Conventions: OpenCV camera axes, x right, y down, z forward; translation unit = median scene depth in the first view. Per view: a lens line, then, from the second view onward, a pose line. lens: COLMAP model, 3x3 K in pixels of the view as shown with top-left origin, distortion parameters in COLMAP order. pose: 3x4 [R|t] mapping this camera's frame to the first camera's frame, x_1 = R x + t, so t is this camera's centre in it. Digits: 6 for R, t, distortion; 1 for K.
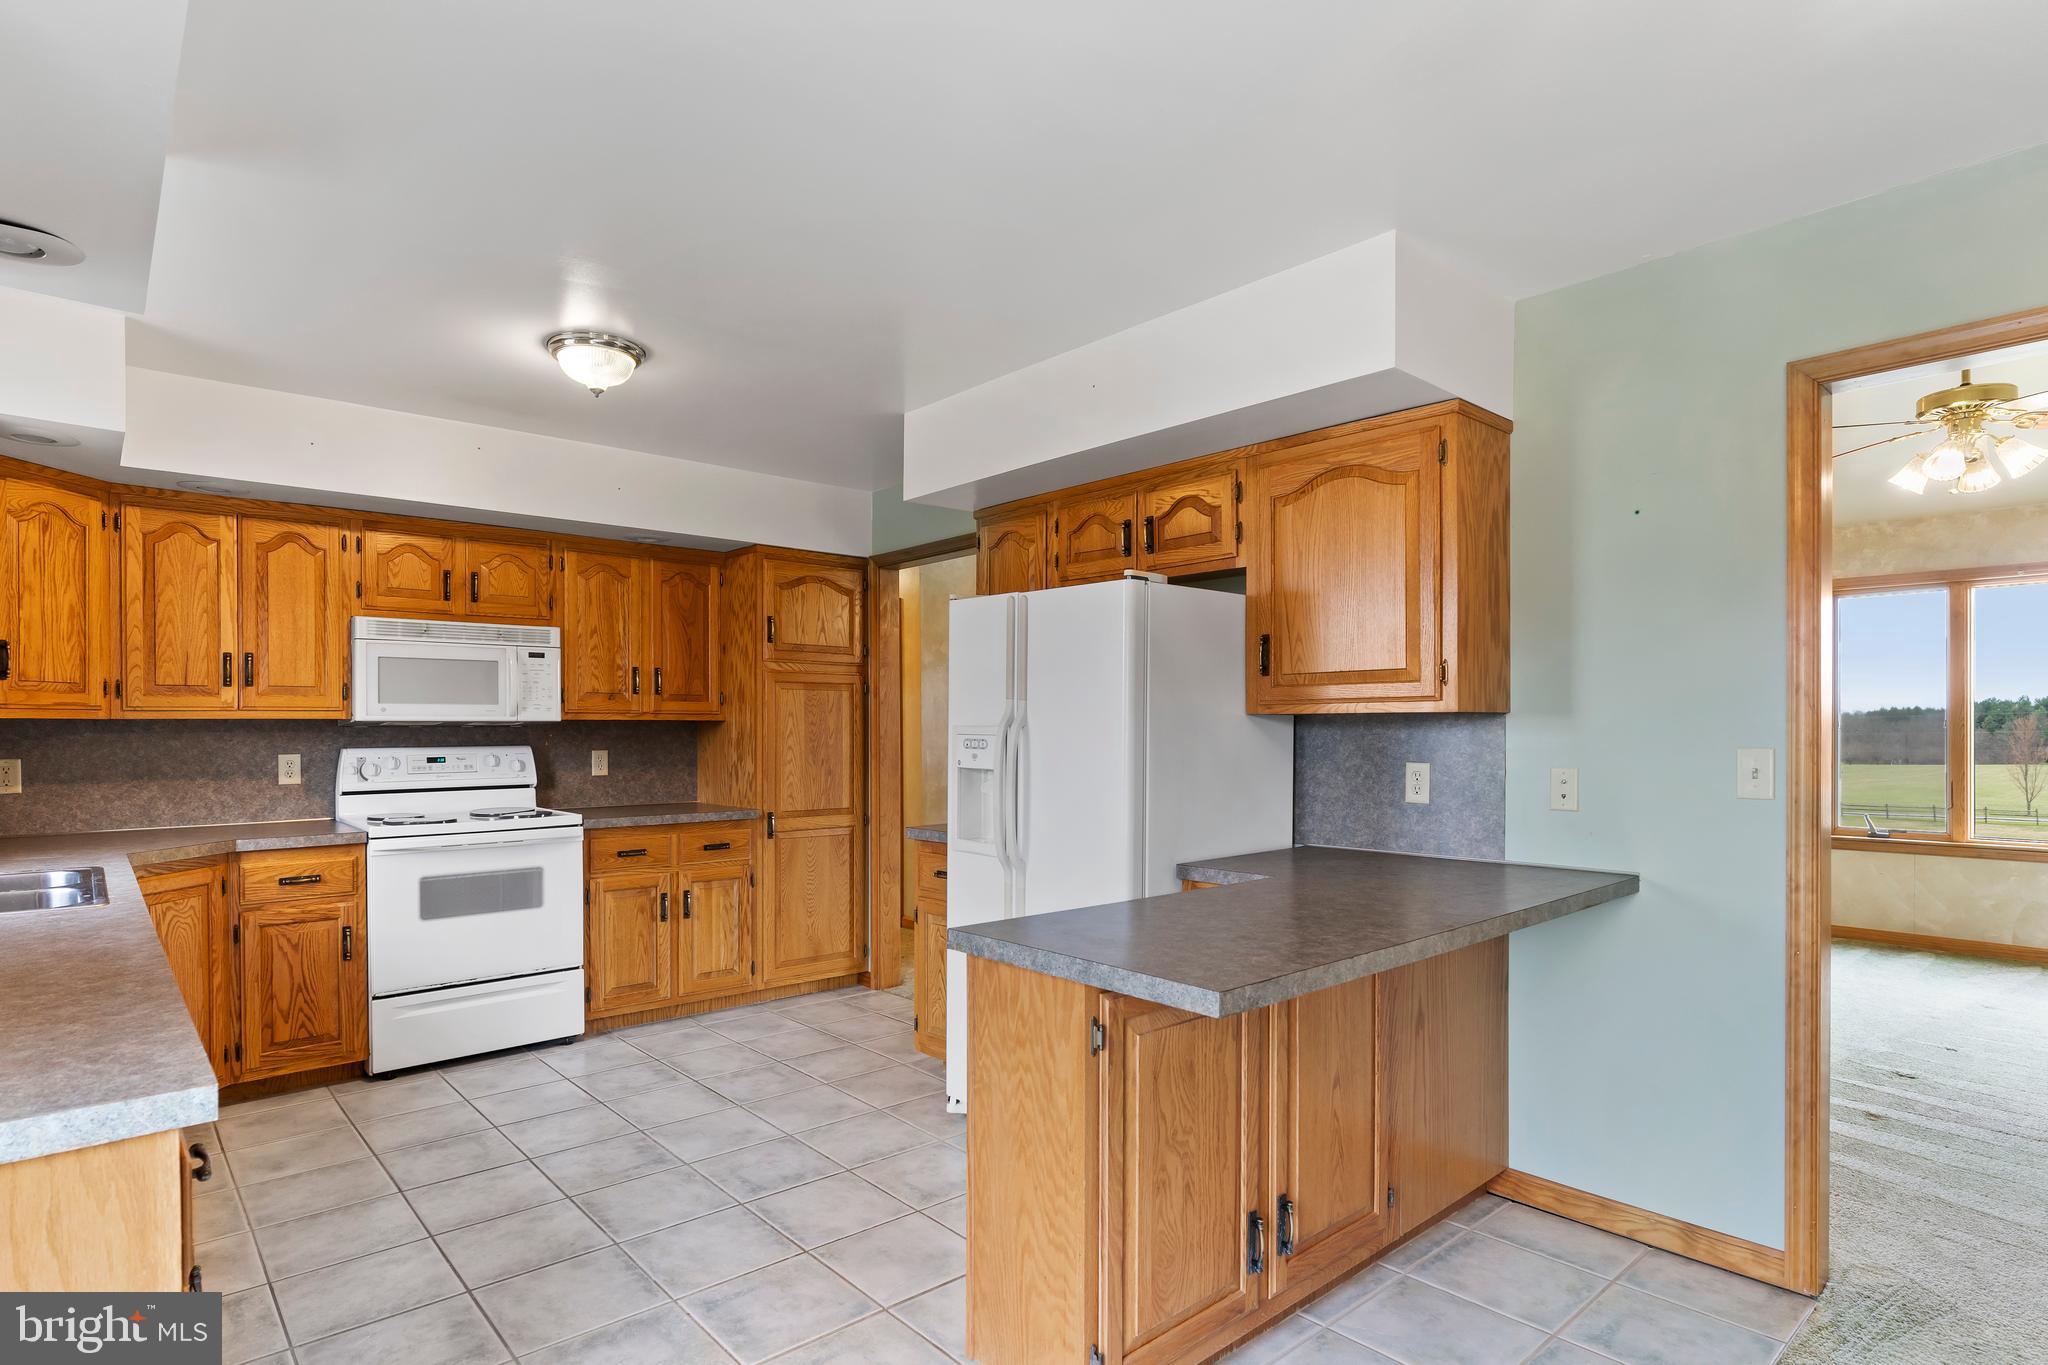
lens RADIAL K [[1056.6, 0, 1003.9], [0, 1056.6, 732.4], [0, 0, 1]] dist [-0.002839, 0.000999]
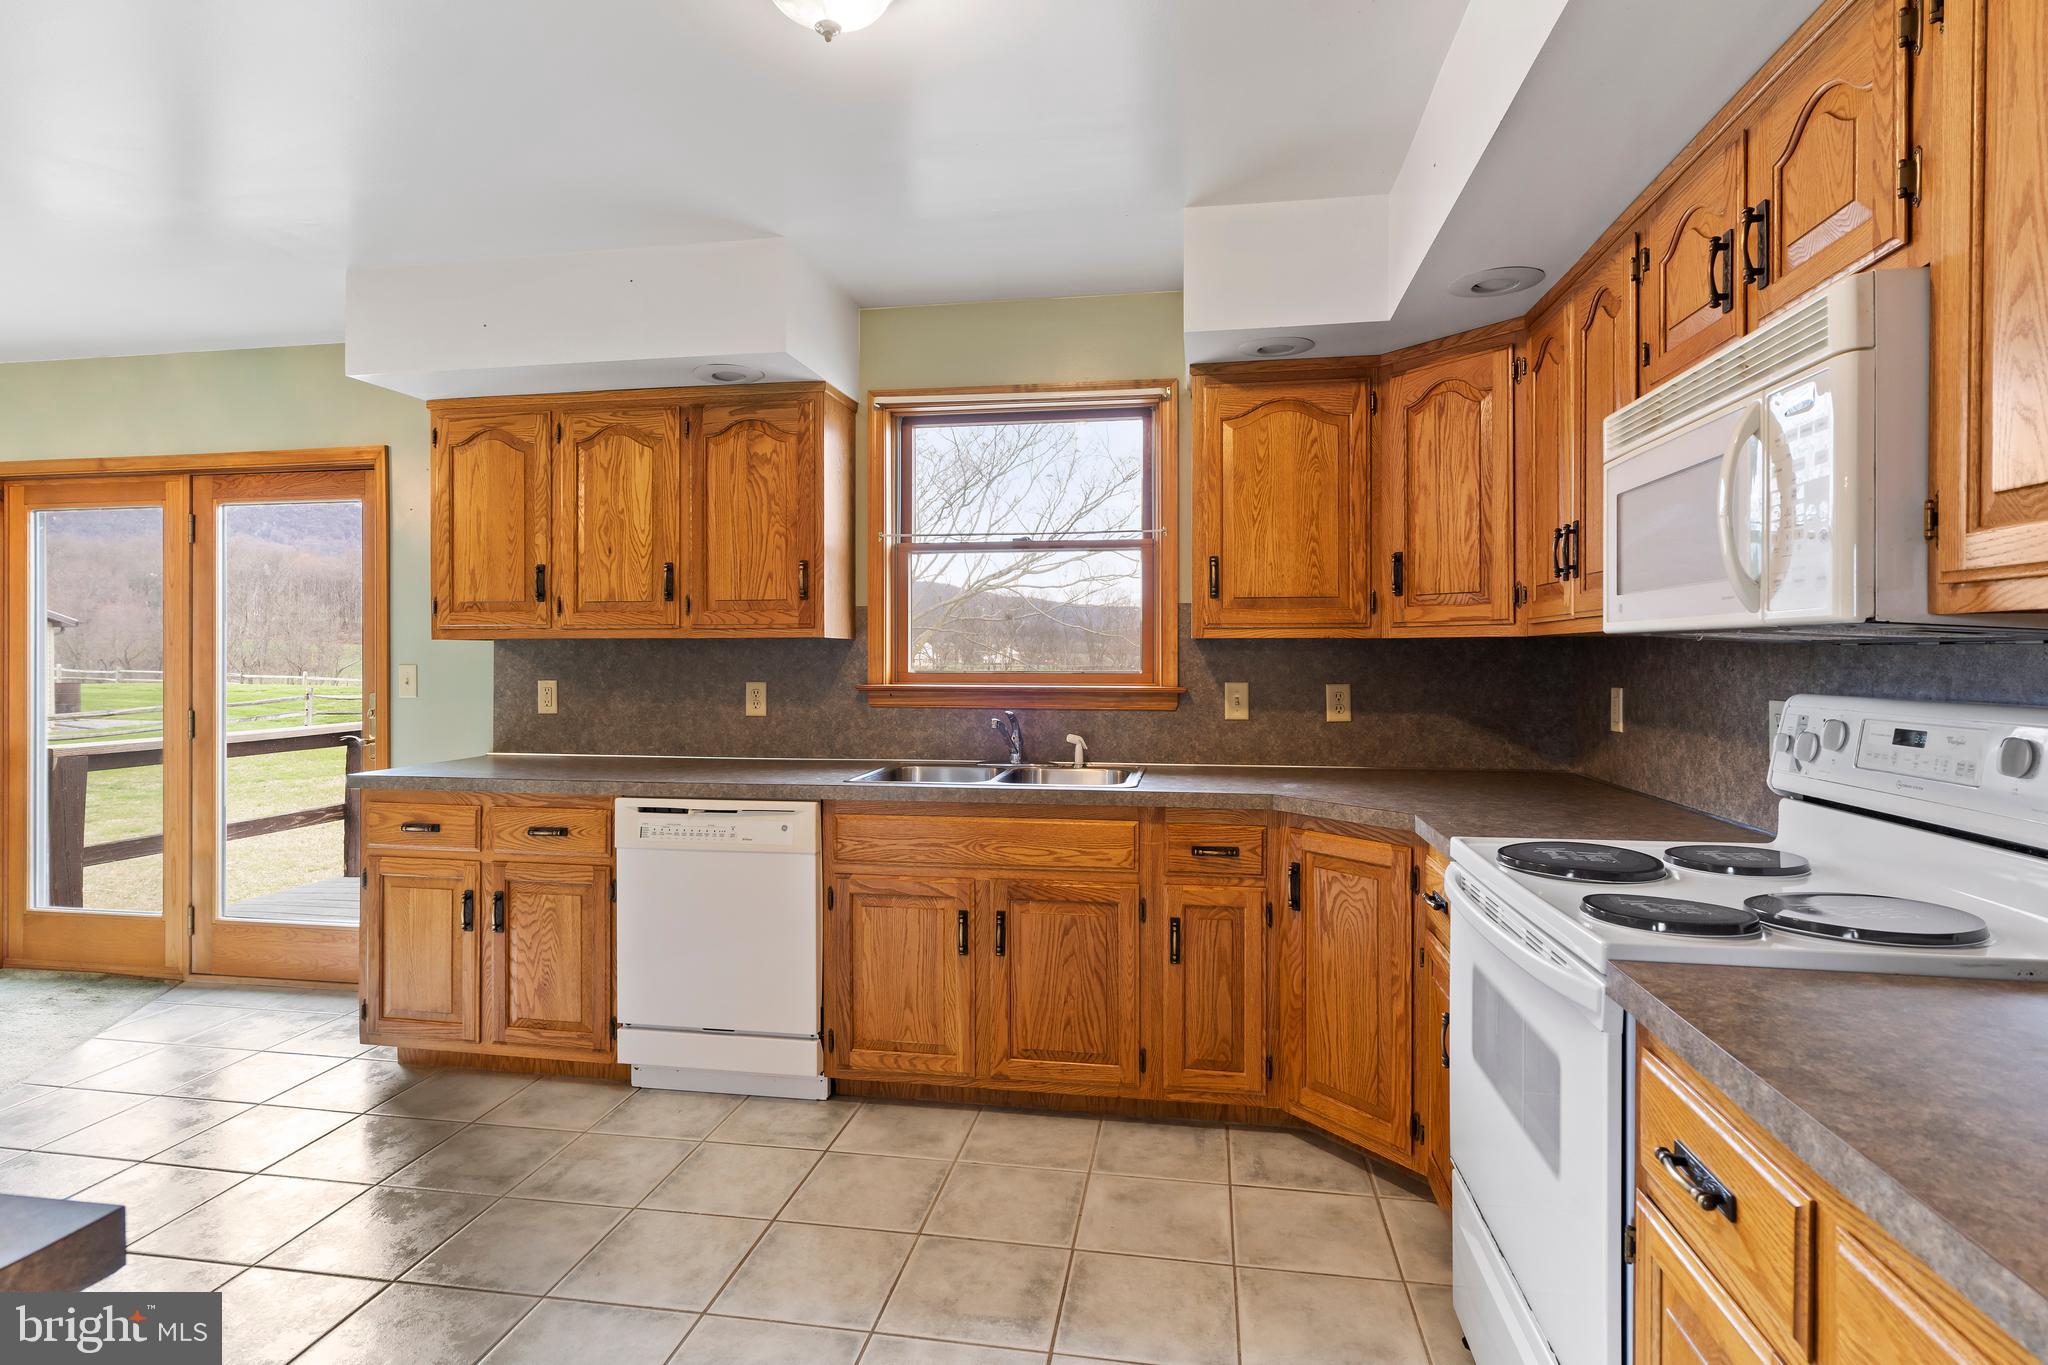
lens RADIAL K [[1056.6, 0, 1019.3], [0, 1056.6, 652.2], [0, 0, 1]] dist [-0.002839, 0.000999]
pose [[-0.774137, 0.002314, -0.633014, -0.101773], [-0.000766, 0.999989, 0.004592, -0.004473], [0.633017, 0.004040, -0.774127, 1.325210]]
